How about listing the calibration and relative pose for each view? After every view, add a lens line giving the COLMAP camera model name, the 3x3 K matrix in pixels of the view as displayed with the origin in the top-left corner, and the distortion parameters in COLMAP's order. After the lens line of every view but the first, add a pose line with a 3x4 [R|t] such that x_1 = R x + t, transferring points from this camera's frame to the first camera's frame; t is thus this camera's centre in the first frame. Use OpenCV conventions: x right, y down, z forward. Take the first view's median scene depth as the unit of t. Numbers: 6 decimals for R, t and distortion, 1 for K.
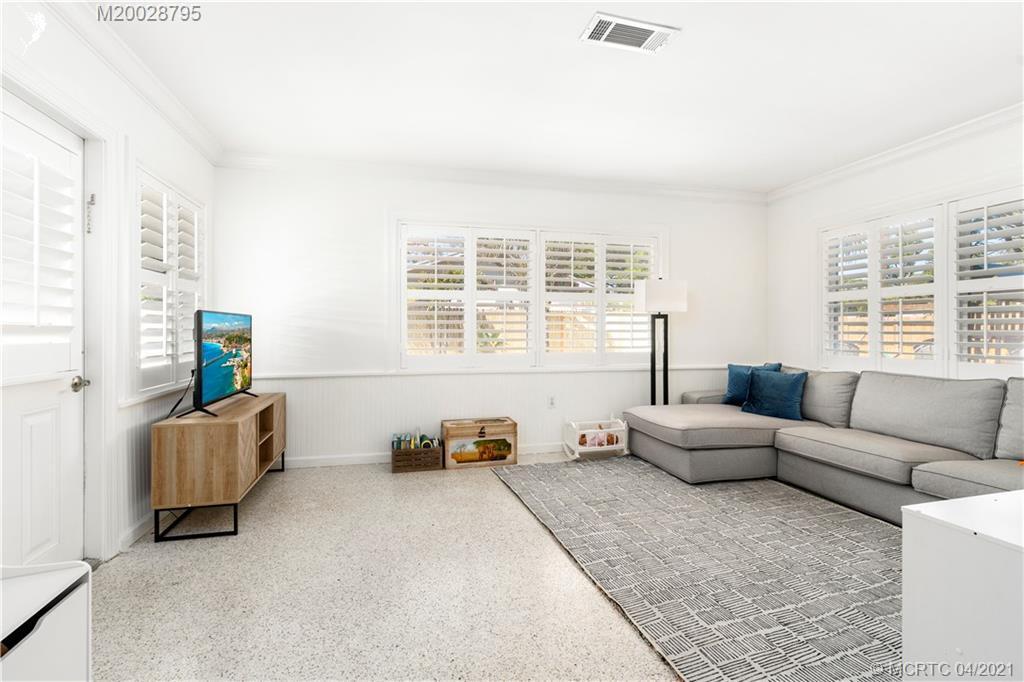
lens RADIAL K [[466.2, 0, 512.0], [0, 466.2, 341.0], [0, 0, 1]] dist [-0.010781, -0.000748]
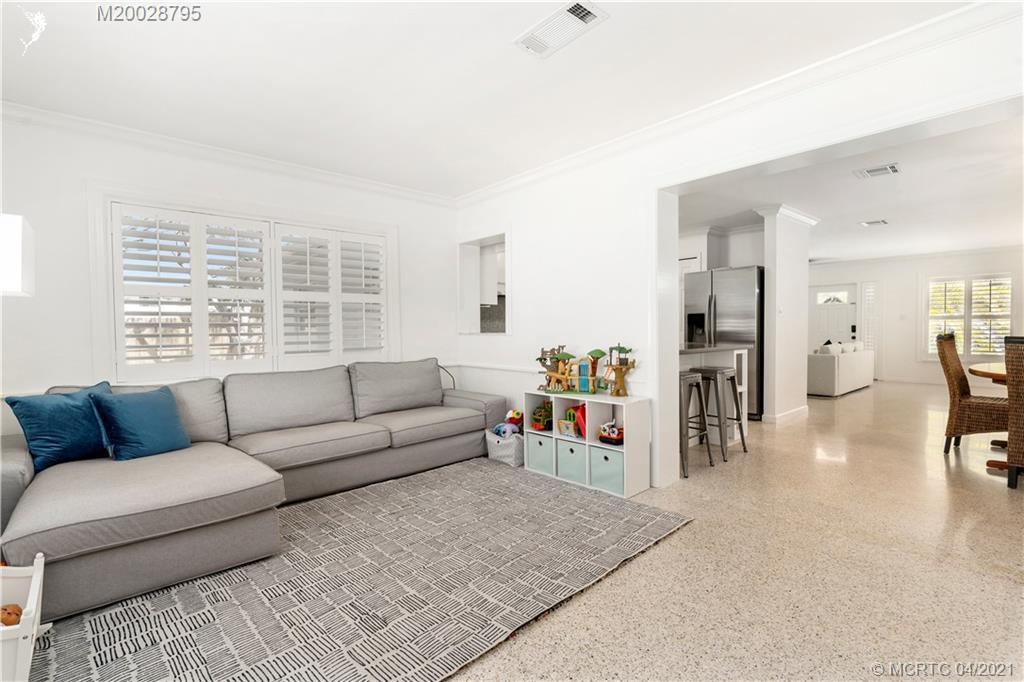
lens RADIAL K [[466.2, 0, 512.0], [0, 466.2, 341.0], [0, 0, 1]] dist [-0.010781, -0.000748]
pose [[-0.453678, -0.019642, 0.890949, -0.453682], [0.032380, 0.998734, 0.038507, -0.029330], [-0.890577, 0.046318, -0.452467, 1.170532]]
